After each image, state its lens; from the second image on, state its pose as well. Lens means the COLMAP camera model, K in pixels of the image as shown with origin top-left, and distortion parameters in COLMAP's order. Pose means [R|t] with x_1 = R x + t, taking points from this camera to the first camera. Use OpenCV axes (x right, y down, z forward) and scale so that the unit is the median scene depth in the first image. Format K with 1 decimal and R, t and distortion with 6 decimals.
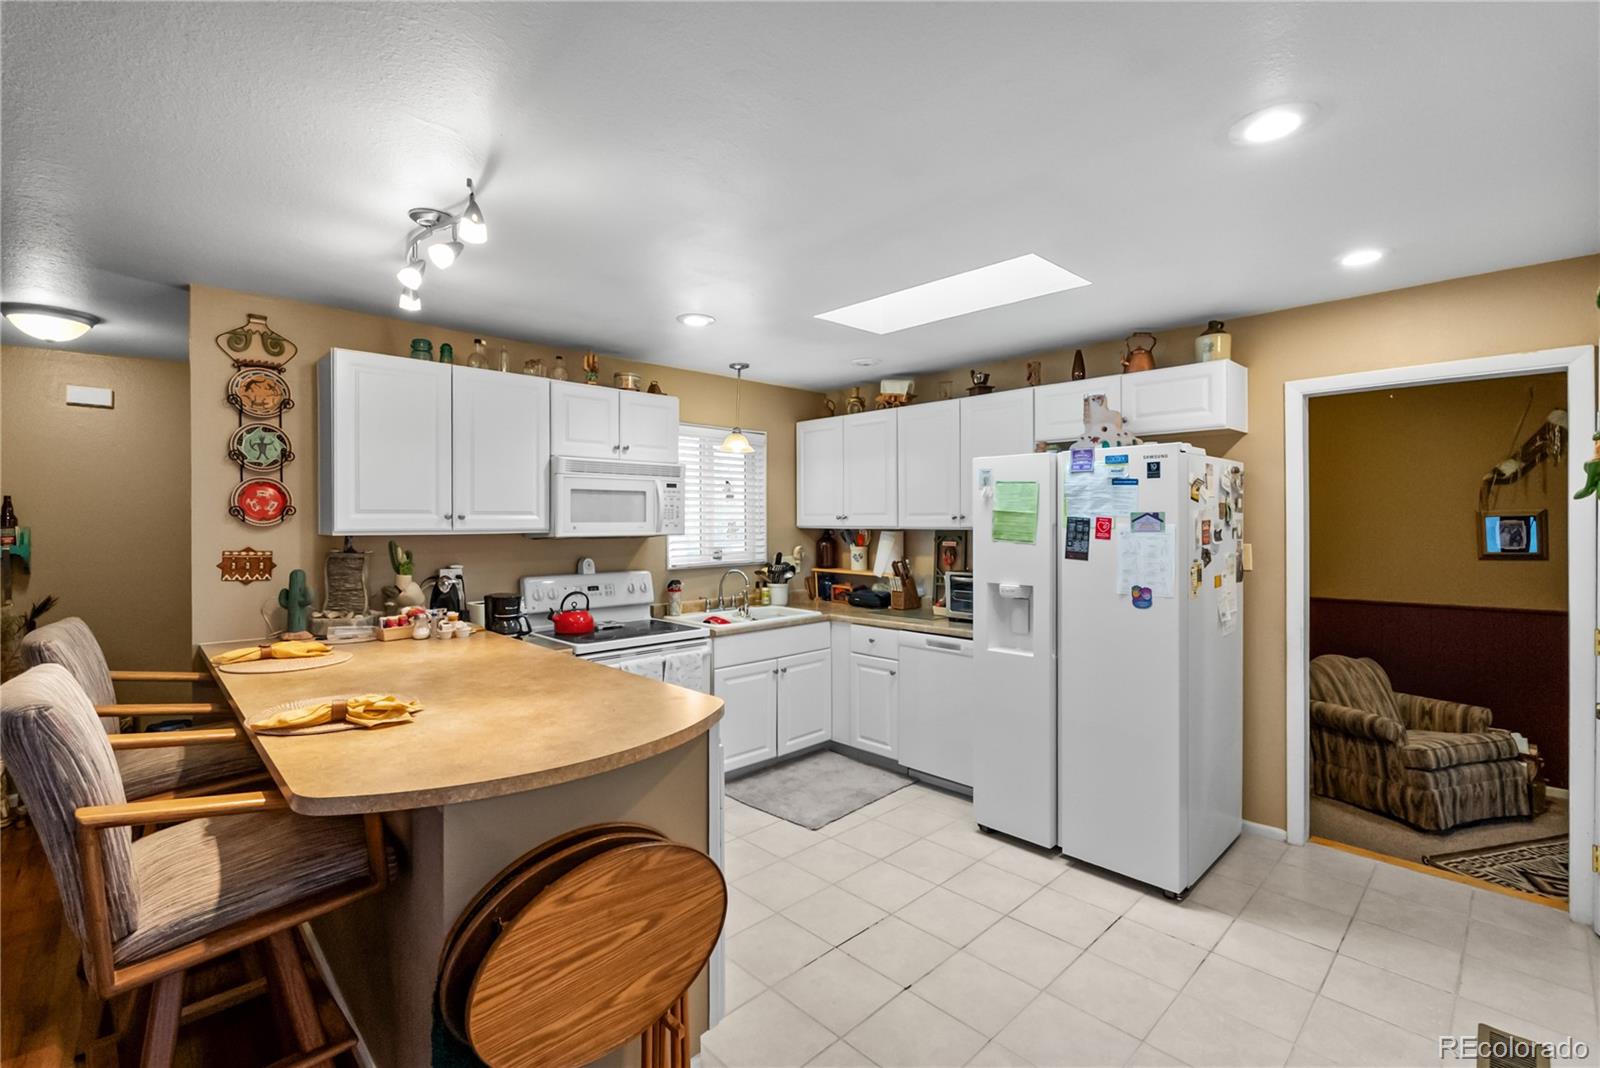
lens RADIAL K [[697.4, 0, 799.9], [0, 697.4, 529.2], [0, 0, 1]] dist [-0.003006, 0.000021]
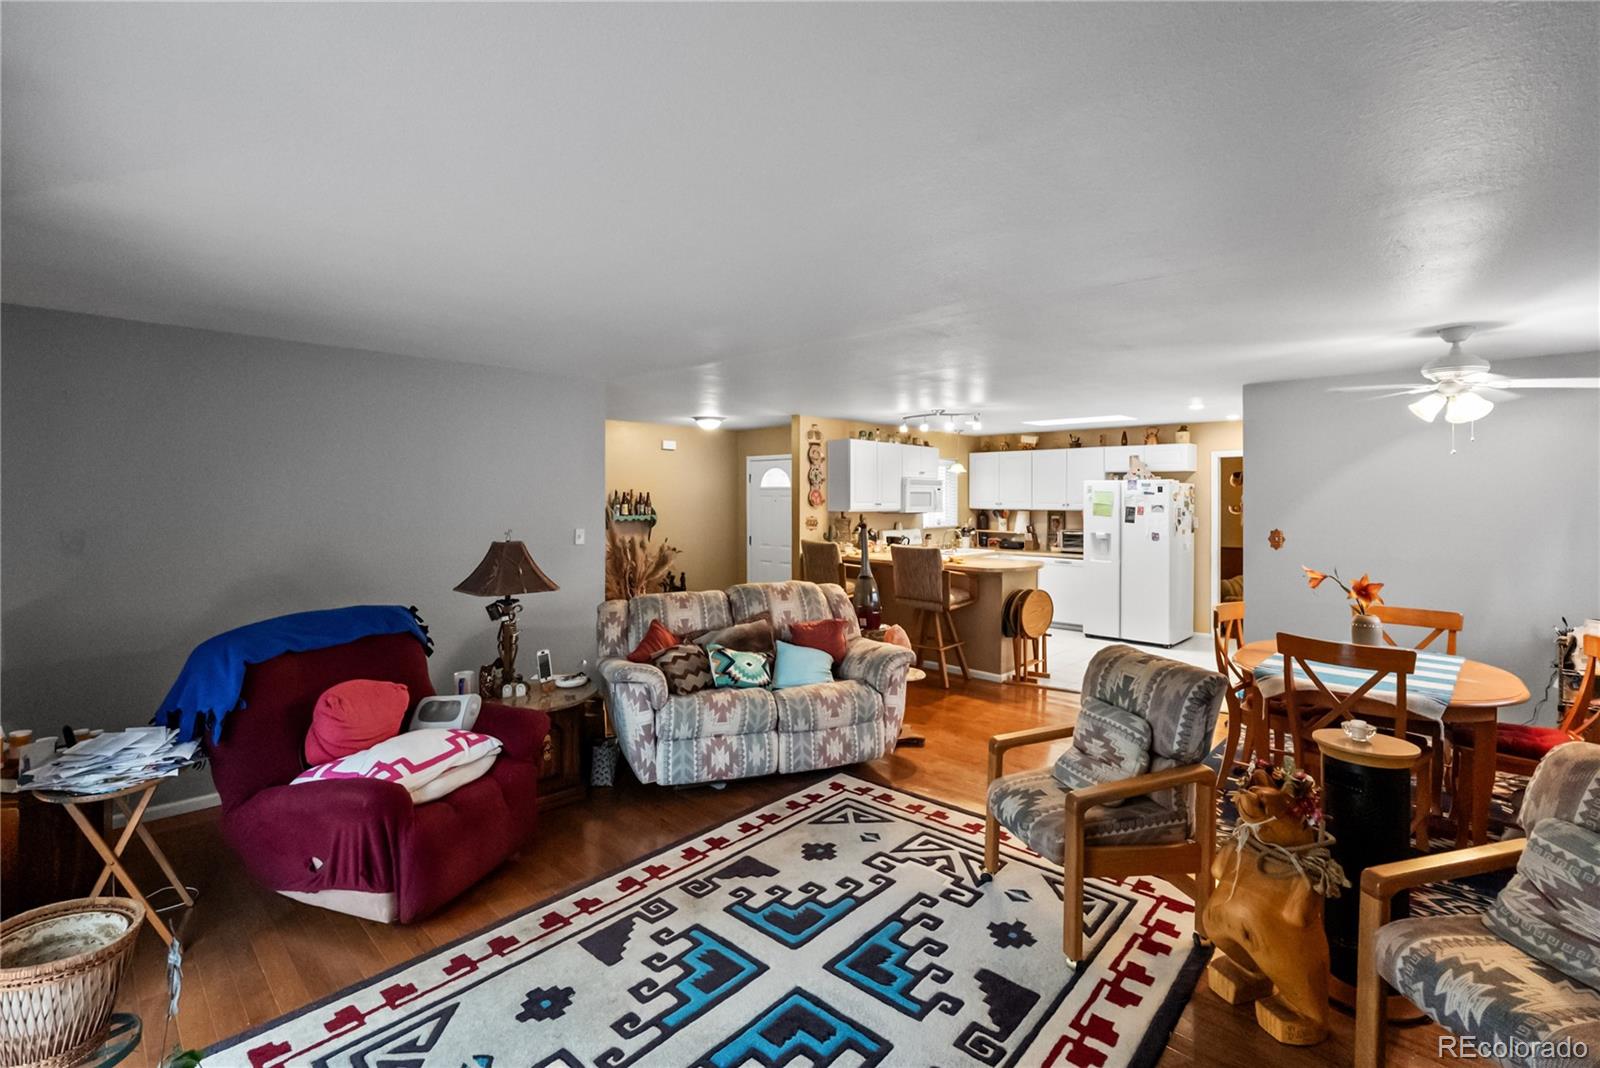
lens RADIAL K [[697.4, 0, 801.0], [0, 697.4, 503.5], [0, 0, 1]] dist [-0.003006, 0.000021]
pose [[0.999383, 0.006783, 0.034471, -0.773586], [-0.006680, 0.999973, -0.003091, -0.010107], [-0.034491, 0.002859, 0.999401, -1.307560]]
